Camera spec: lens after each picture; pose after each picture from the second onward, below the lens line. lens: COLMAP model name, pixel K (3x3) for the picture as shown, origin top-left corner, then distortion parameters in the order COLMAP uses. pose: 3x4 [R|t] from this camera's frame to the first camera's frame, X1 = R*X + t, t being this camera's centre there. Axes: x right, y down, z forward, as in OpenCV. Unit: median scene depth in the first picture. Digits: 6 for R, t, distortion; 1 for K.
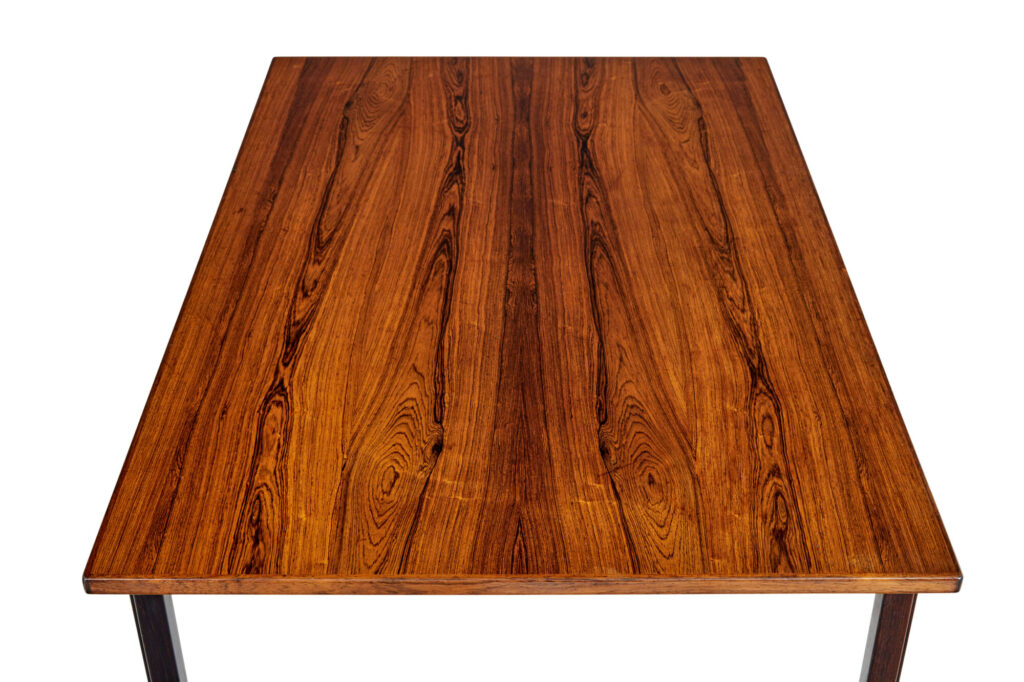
lens RADIAL K [[1450.9, 0, 511.5], [0, 1450.9, 340.0], [0, 0, 1]] dist [-0.037312, 0.000000]
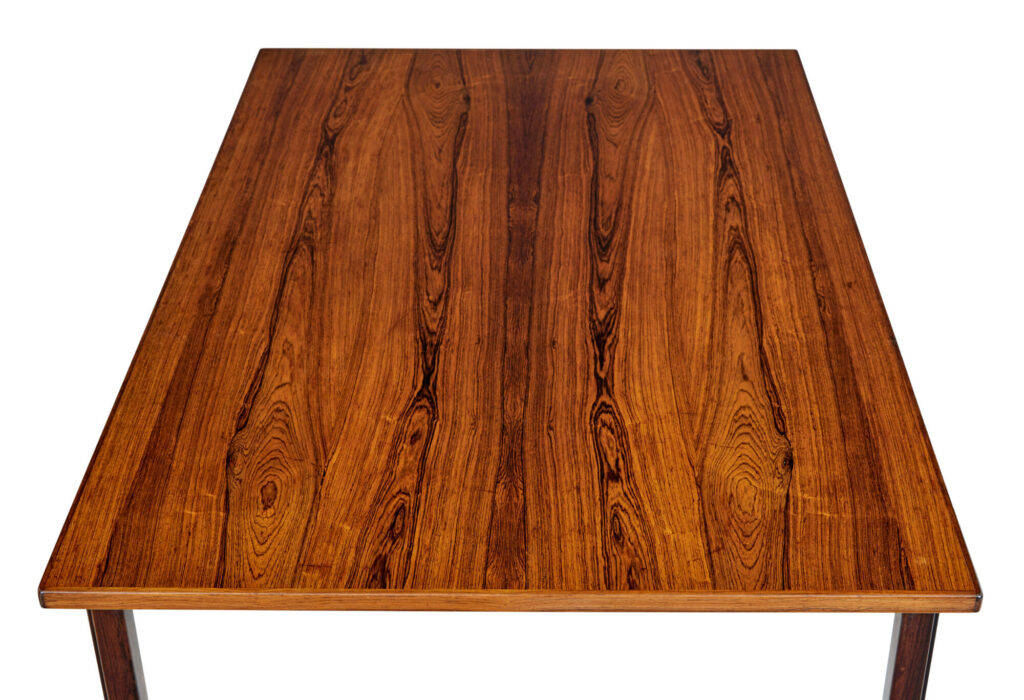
lens RADIAL K [[1626.1, 0, 537.3], [0, 1626.1, 349.4], [0, 0, 1]] dist [-0.026067, 0.000000]
pose [[-0.999979, -0.004049, 0.004976, -0.008850], [0.002822, 0.418905, 0.908026, -0.989603], [-0.005761, 0.908021, -0.418885, 1.510300]]
